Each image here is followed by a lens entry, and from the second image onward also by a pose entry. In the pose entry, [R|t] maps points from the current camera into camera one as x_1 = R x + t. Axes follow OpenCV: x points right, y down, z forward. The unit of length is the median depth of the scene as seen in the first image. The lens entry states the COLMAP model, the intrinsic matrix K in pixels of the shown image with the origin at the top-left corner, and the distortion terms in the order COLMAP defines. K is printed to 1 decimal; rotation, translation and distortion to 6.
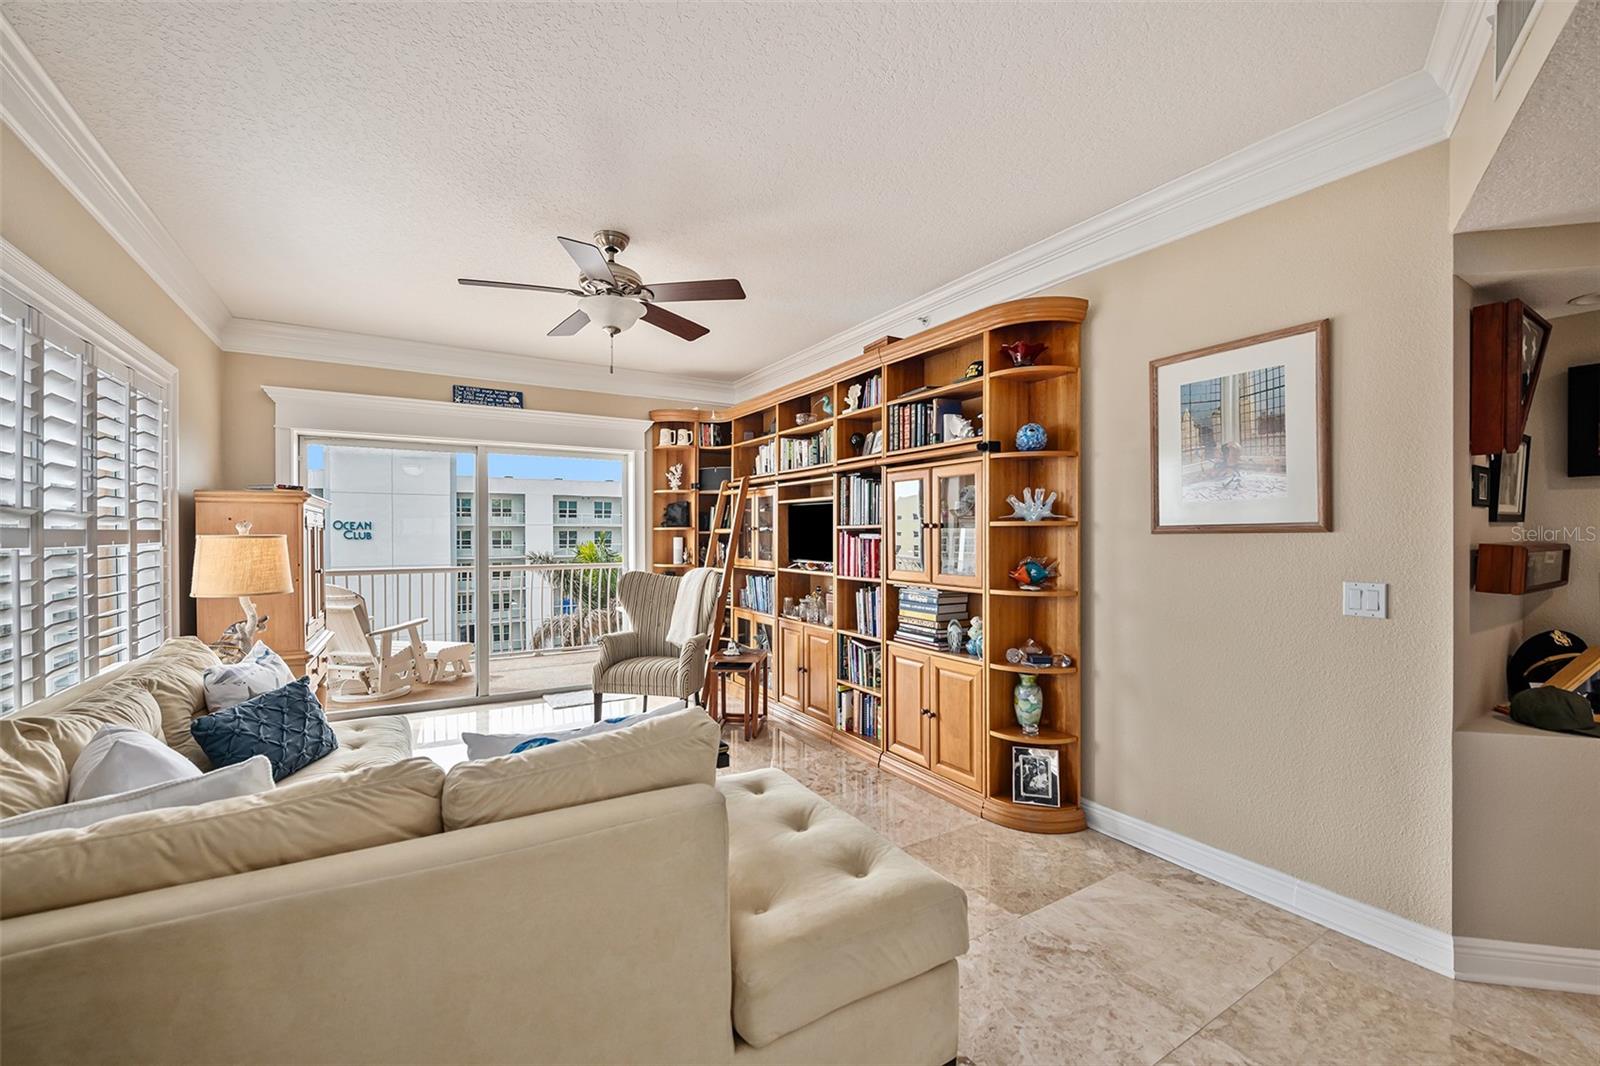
lens RADIAL K [[659.4, 0, 788.4], [0, 659.4, 537.0], [0, 0, 1]] dist [-0.001095, -0.000444]
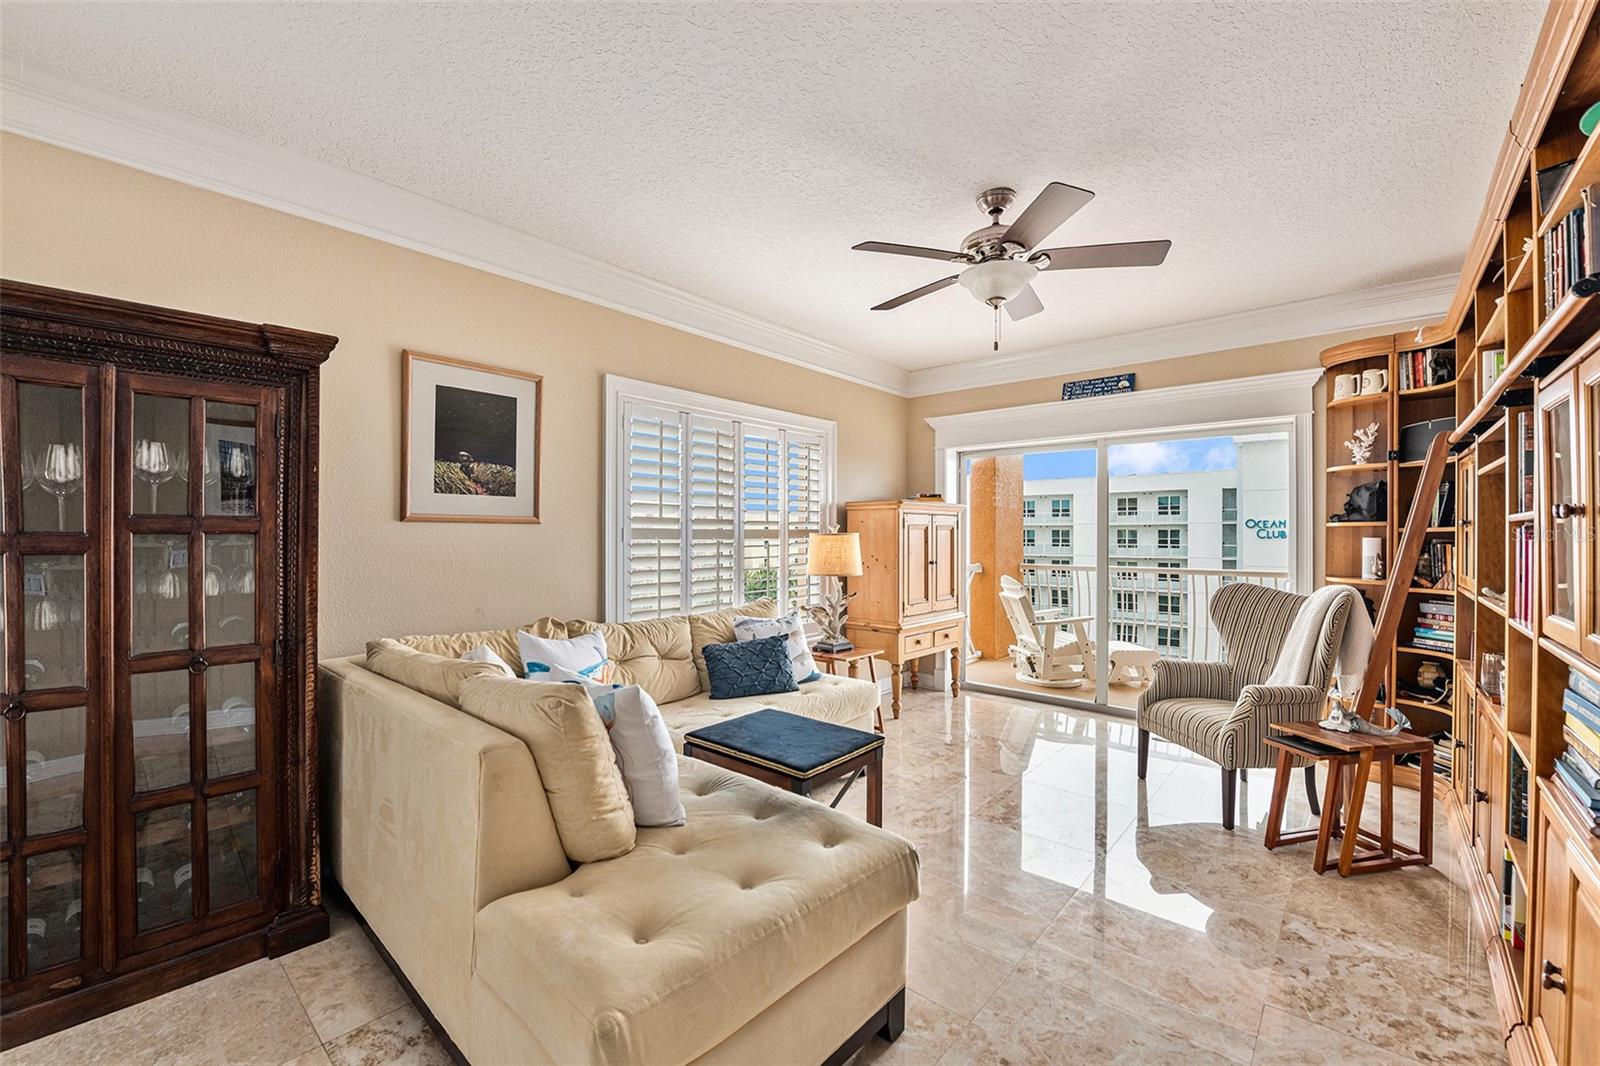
lens RADIAL K [[659.4, 0, 791.0], [0, 659.4, 533.8], [0, 0, 1]] dist [-0.001095, -0.000444]
pose [[0.307381, 0.001514, -0.951585, 0.281273], [-0.004304, 0.999991, 0.000201, -0.000910], [0.951577, 0.004033, 0.307384, 0.268634]]
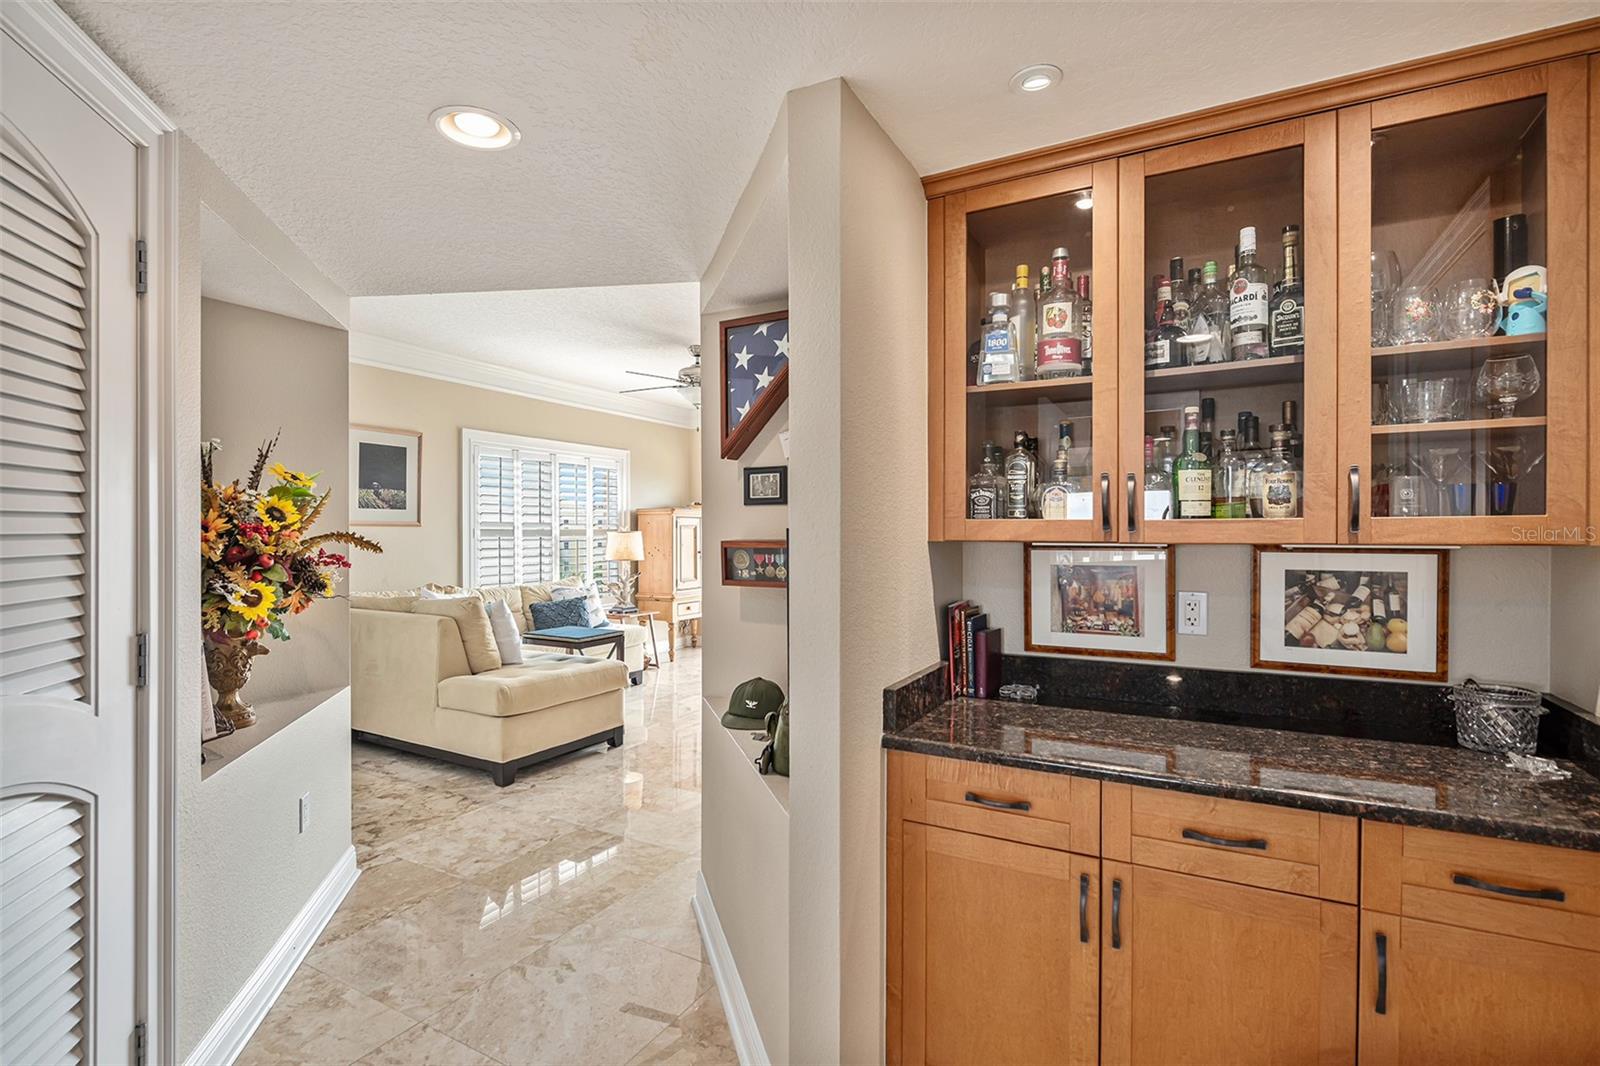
lens RADIAL K [[753.8, 0, 795.7], [0, 753.8, 530.8], [0, 0, 1]] dist [-0.004408, -0.000544]
pose [[0.501751, 0.000193, -0.865012, 0.841550], [-0.000714, 1.000000, -0.000191, -0.002955], [0.865012, 0.000713, 0.501751, 0.158911]]
